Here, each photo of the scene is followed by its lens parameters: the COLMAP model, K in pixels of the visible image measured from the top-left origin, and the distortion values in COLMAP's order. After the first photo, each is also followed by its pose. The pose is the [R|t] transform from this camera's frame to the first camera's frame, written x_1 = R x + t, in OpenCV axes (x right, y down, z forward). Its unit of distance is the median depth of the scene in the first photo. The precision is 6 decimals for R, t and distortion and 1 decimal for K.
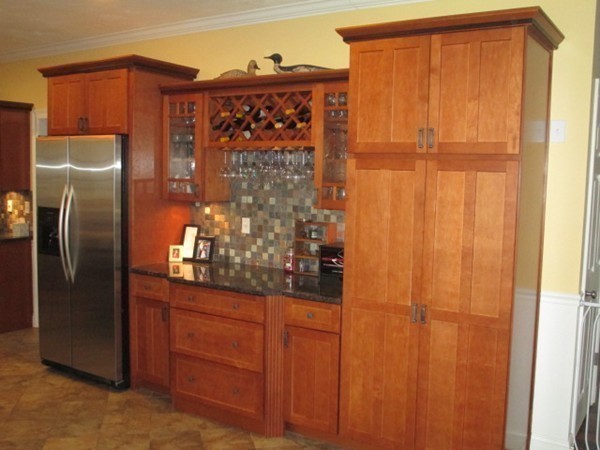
lens RADIAL K [[636.6, 0, 300.0], [0, 636.6, 225.0], [0, 0, 1]] dist [-0.098969, 0.029280]
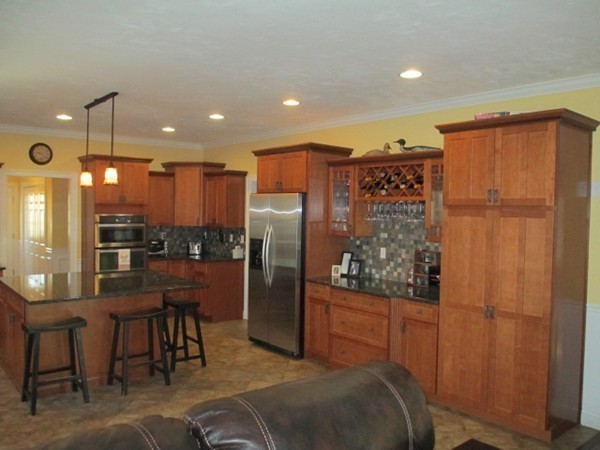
lens RADIAL K [[491.7, 0, 300.0], [0, 491.7, 225.0], [0, 0, 1]] dist [-0.000059, 0.002797]
pose [[0.958533, 0.005720, -0.284923, 0.063743], [-0.023596, 0.997959, -0.059346, 0.009746], [0.284002, 0.063608, 0.956712, -0.176785]]
